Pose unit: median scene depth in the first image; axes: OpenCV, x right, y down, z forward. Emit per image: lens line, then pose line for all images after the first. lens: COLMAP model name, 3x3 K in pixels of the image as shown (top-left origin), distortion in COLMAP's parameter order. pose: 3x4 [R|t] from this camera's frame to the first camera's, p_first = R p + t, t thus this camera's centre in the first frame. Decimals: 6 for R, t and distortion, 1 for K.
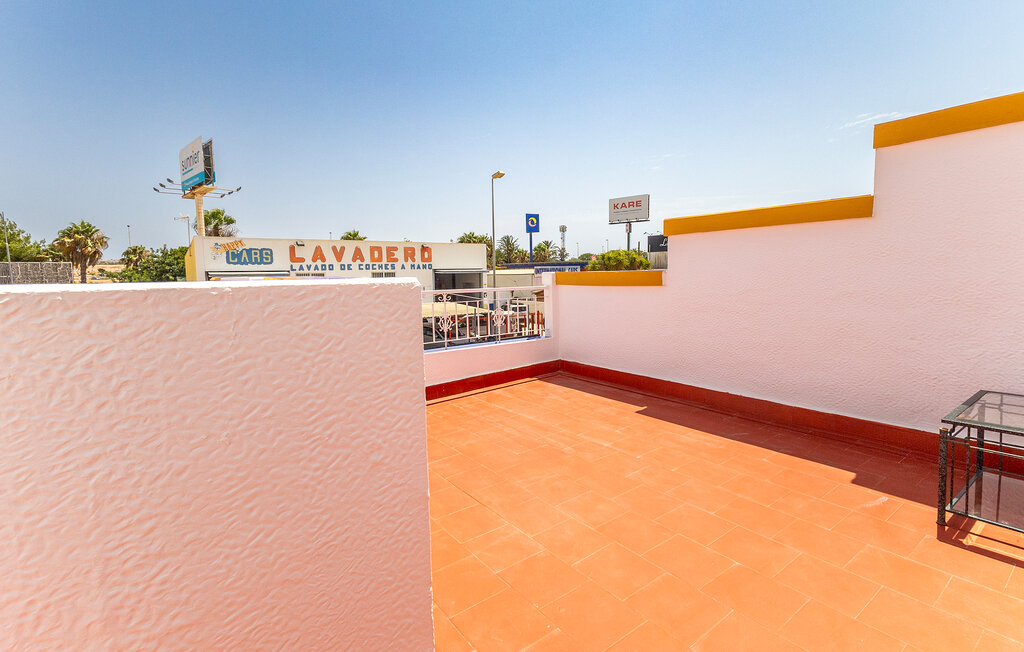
lens RADIAL K [[469.1, 0, 515.1], [0, 469.1, 320.2], [0, 0, 1]] dist [-0.004527, -0.000448]
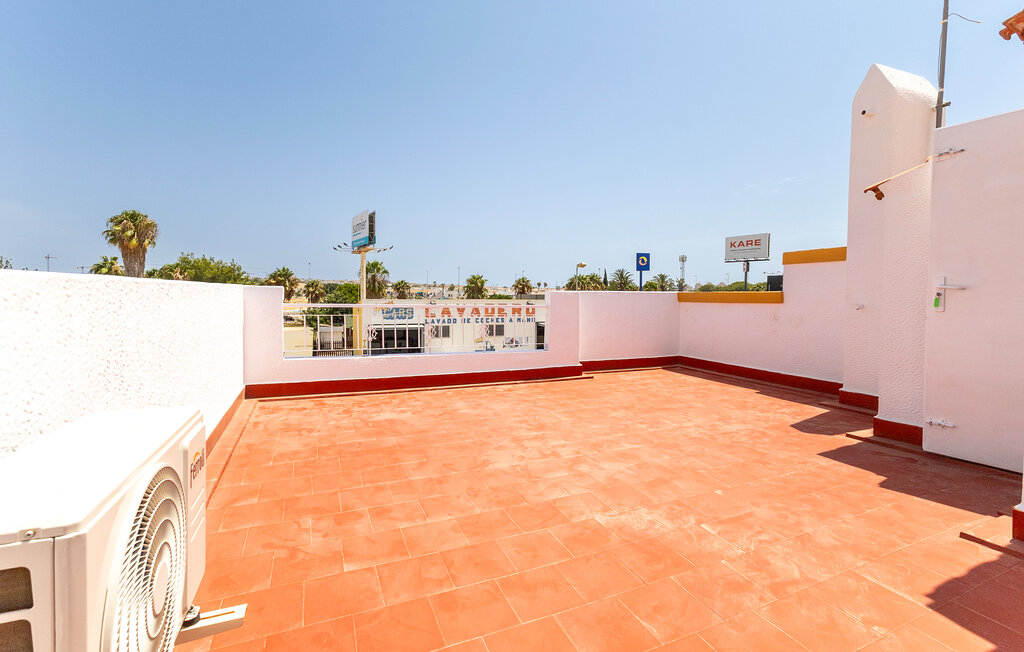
lens RADIAL K [[469.1, 0, 511.5], [0, 469.1, 321.2], [0, 0, 1]] dist [-0.004527, -0.000448]
pose [[0.965251, 0.043280, -0.257717, 0.059445], [-0.053423, 0.998044, -0.032481, -0.056569], [0.255807, 0.045120, 0.965674, -0.134107]]
